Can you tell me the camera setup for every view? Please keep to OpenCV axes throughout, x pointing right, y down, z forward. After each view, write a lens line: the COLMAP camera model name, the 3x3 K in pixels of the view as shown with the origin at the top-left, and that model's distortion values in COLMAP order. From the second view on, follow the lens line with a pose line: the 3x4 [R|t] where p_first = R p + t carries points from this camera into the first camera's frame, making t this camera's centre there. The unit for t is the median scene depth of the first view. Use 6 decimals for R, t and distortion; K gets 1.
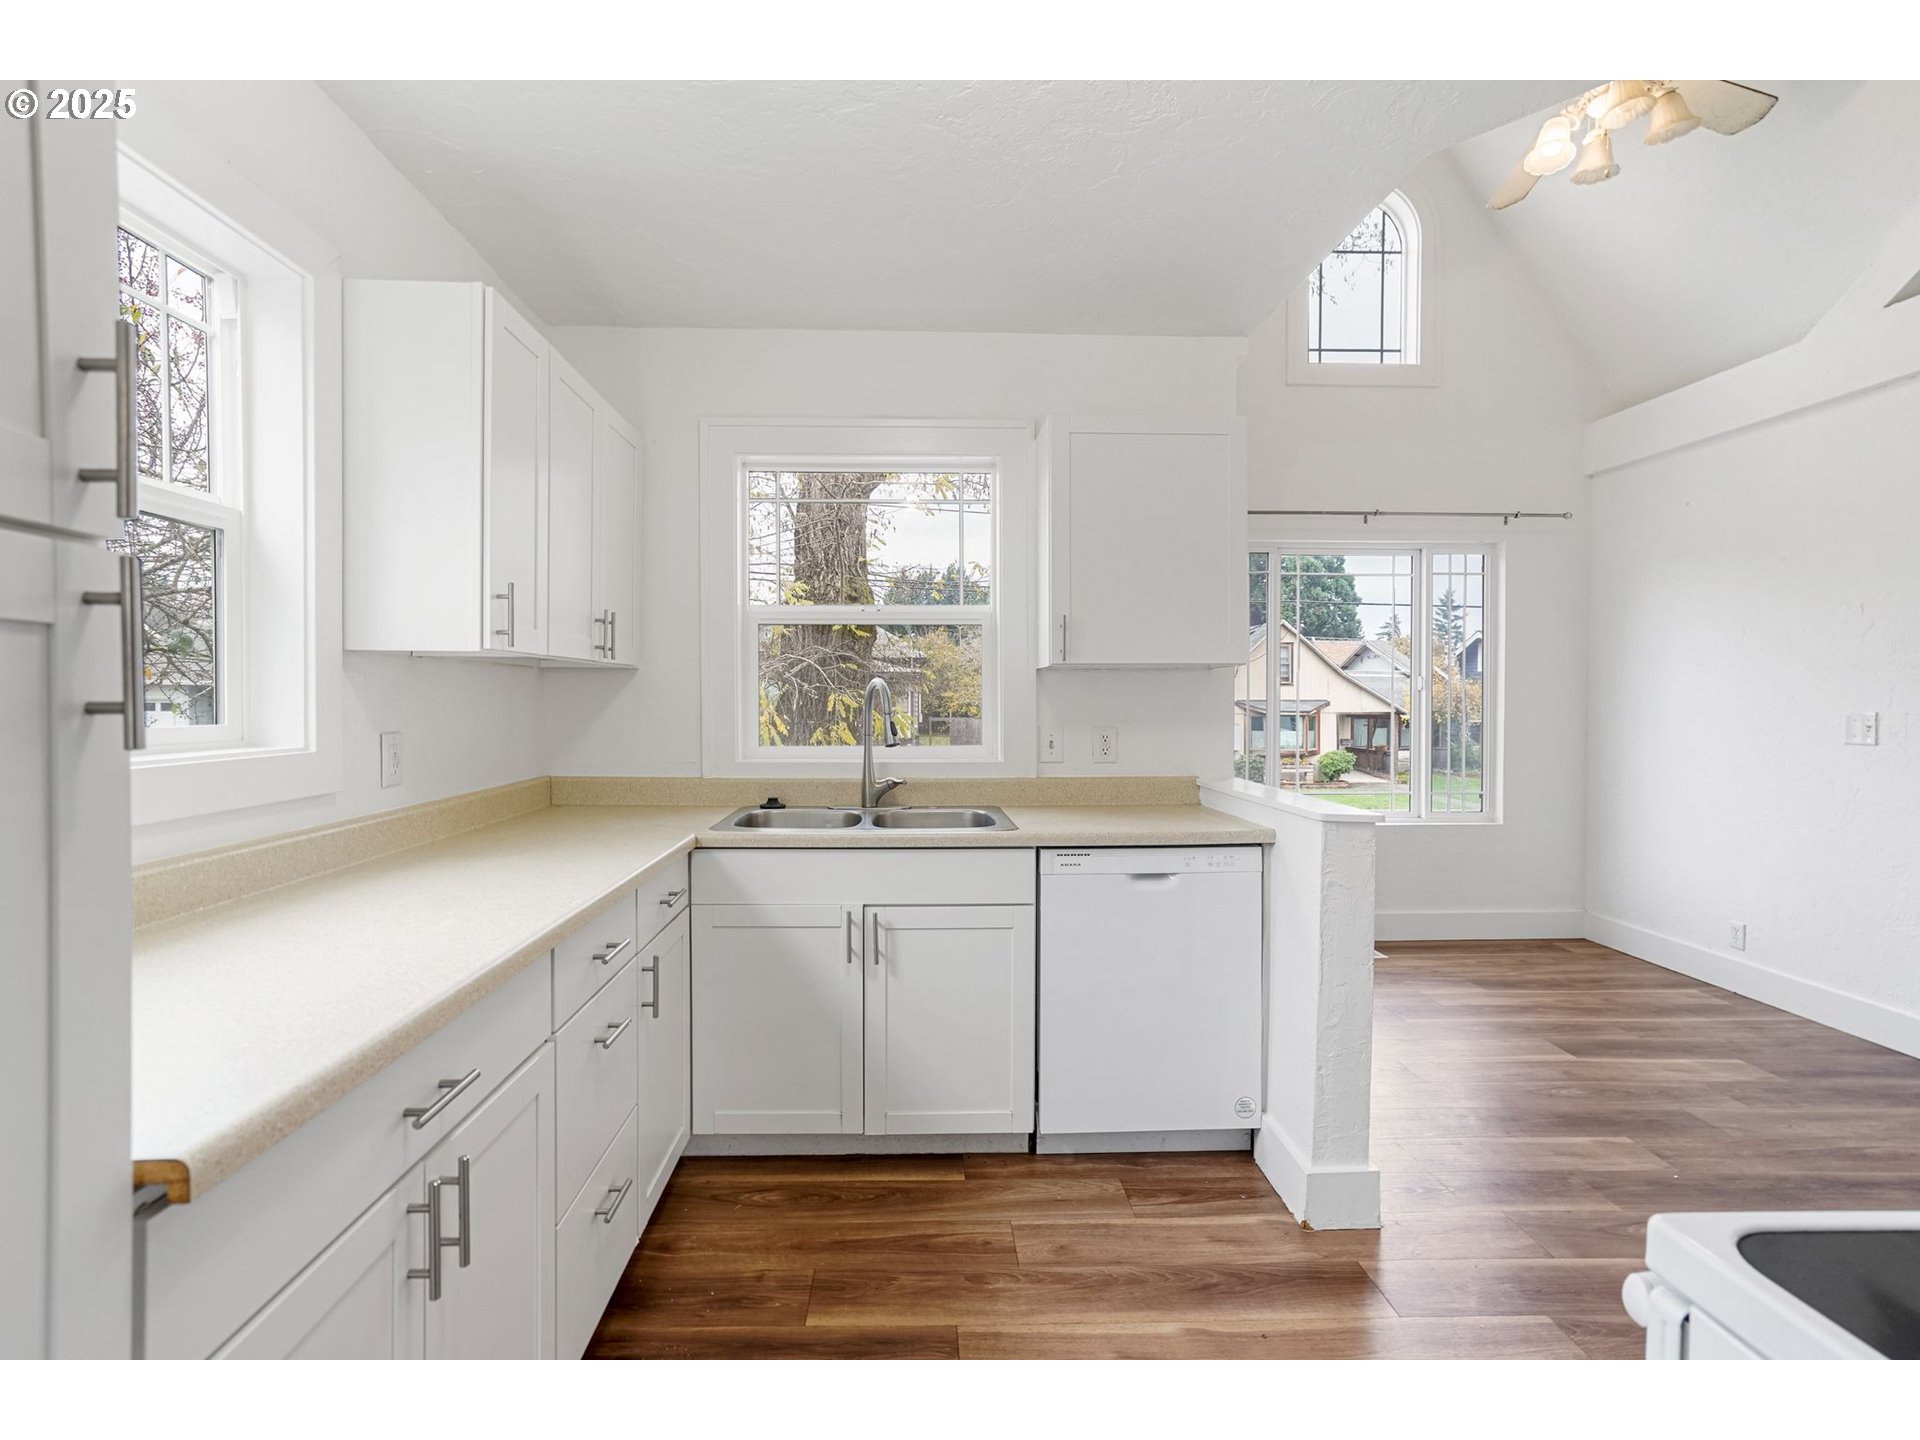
lens RADIAL K [[932.7, 0, 934.6], [0, 932.7, 711.9], [0, 0, 1]] dist [-0.023261, 0.015836]
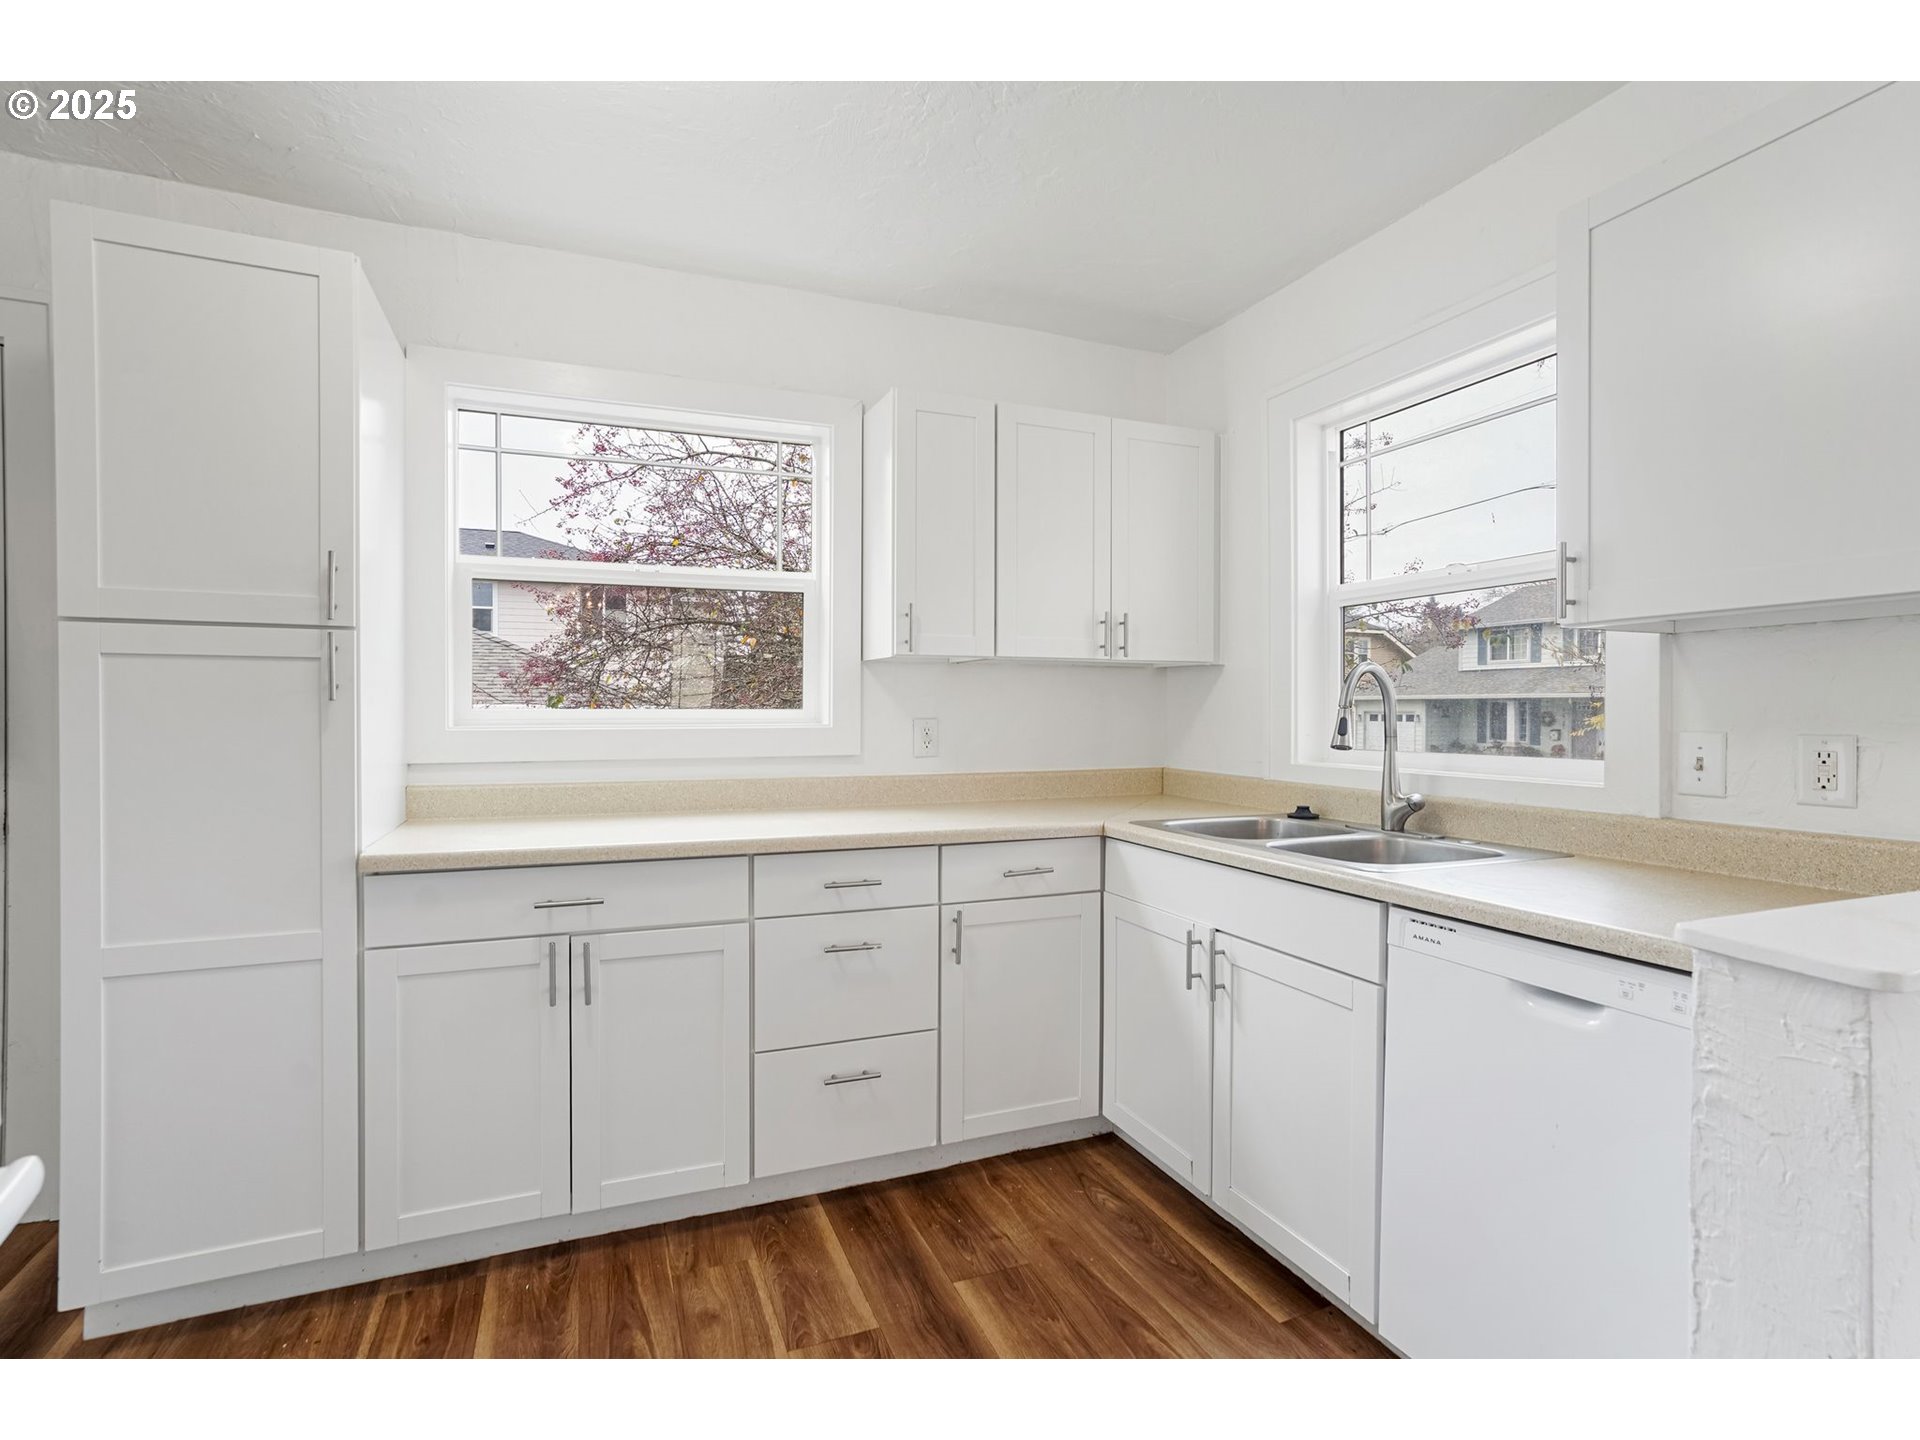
lens RADIAL K [[932.7, 0, 969.5], [0, 932.7, 723.5], [0, 0, 1]] dist [-0.023261, 0.015836]
pose [[0.337559, 0.010568, -0.941245, 0.624686], [-0.014486, 0.999877, 0.006031, 0.016278], [0.941193, 0.011599, 0.337670, 0.483334]]
